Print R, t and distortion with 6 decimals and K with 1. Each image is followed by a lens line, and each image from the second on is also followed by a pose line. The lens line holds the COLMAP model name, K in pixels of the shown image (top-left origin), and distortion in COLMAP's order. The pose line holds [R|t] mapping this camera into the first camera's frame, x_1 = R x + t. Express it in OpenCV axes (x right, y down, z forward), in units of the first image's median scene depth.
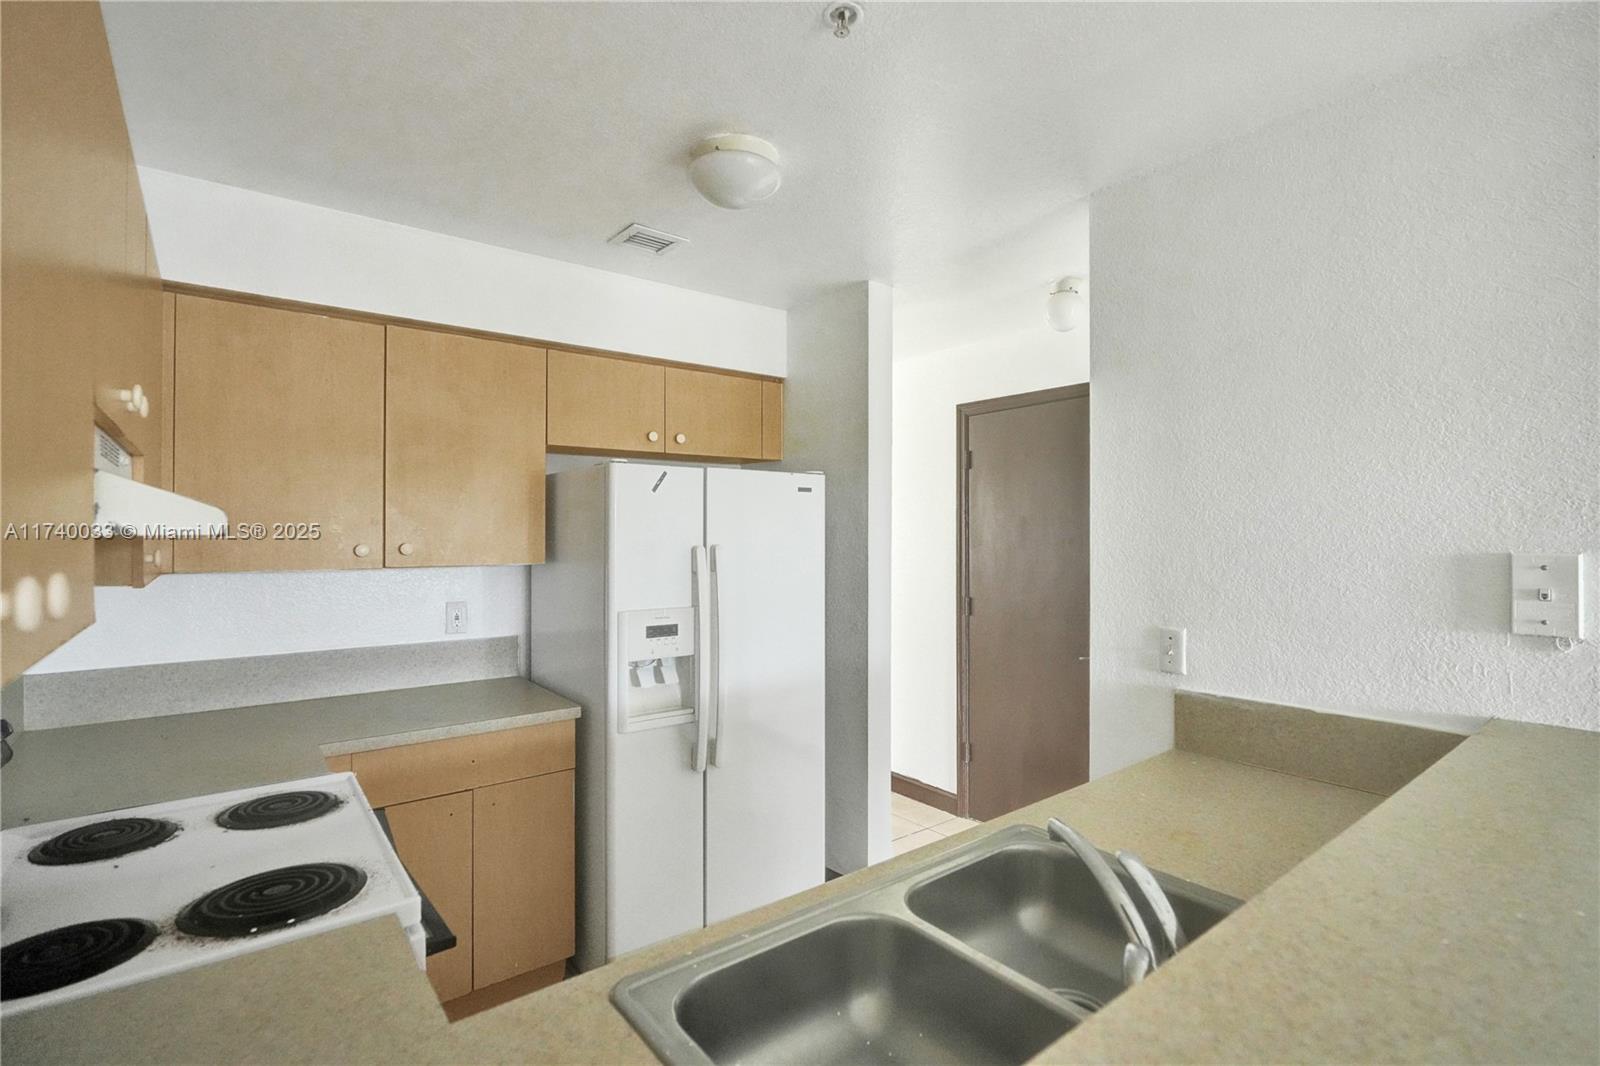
lens RADIAL K [[754.1, 0, 804.4], [0, 754.1, 533.8], [0, 0, 1]] dist [-0.005662, 0.000901]
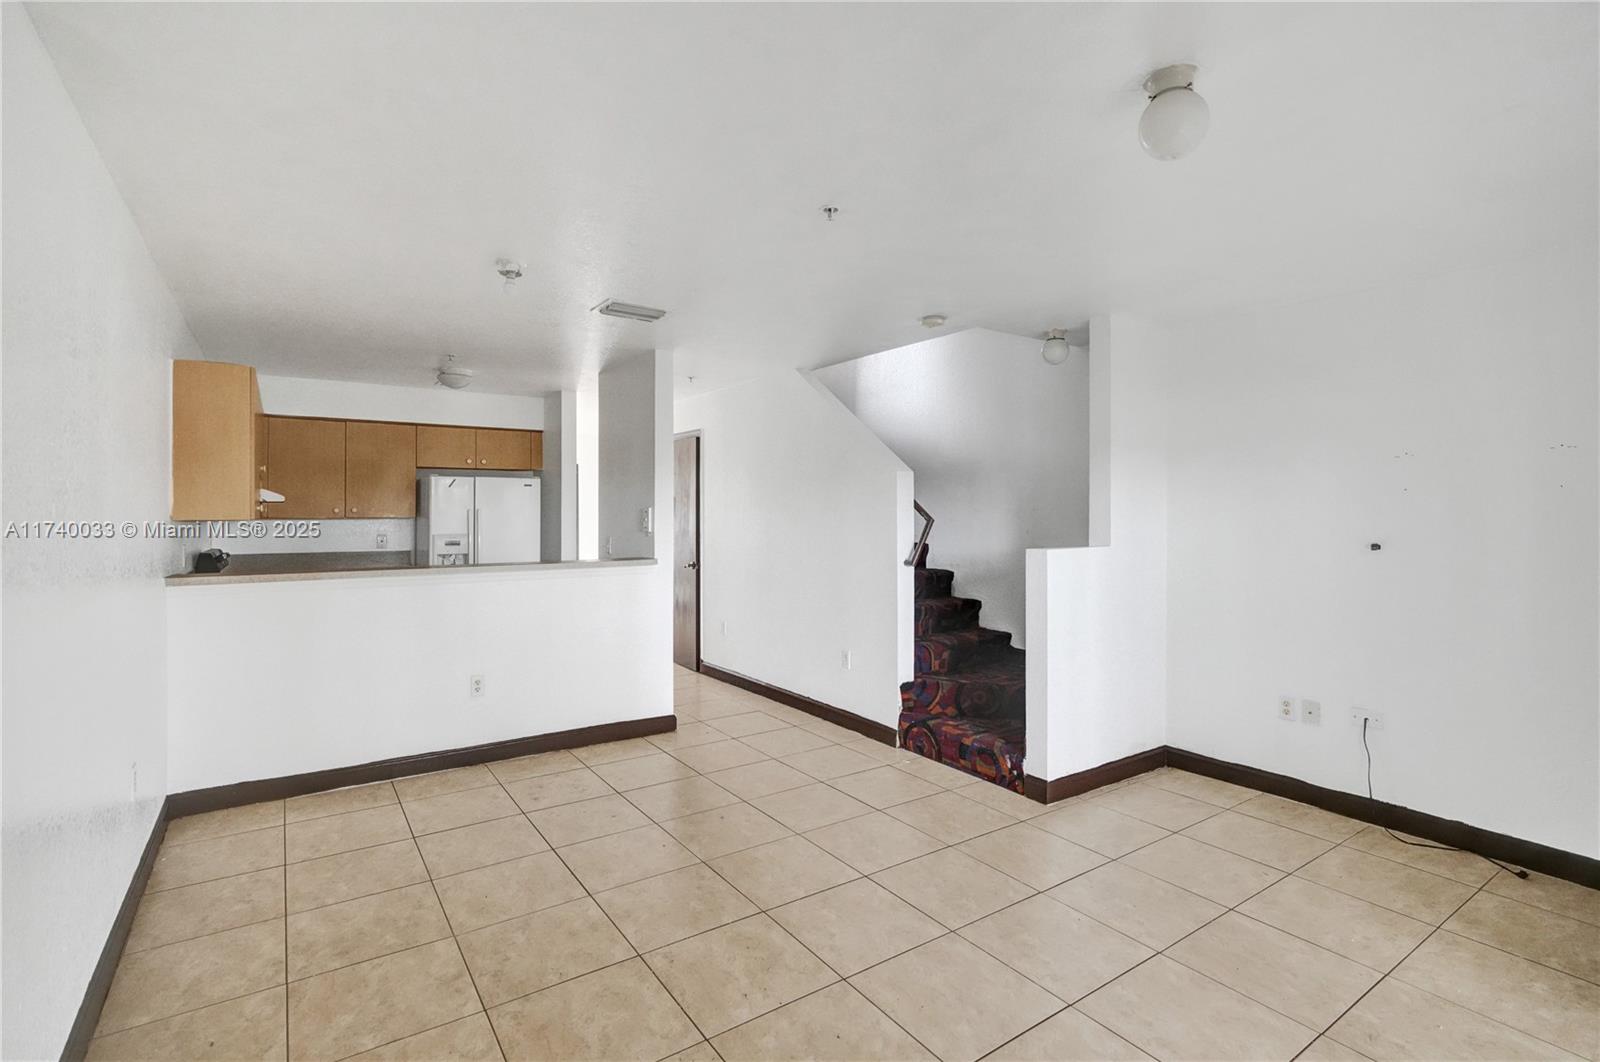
lens RADIAL K [[754.1, 0, 811.5], [0, 754.1, 516.6], [0, 0, 1]] dist [-0.005662, 0.000901]
pose [[0.997325, -0.001307, -0.073081, 1.167642], [0.001684, 0.999986, 0.005090, 0.029605], [0.073073, -0.005199, 0.997313, -1.385602]]
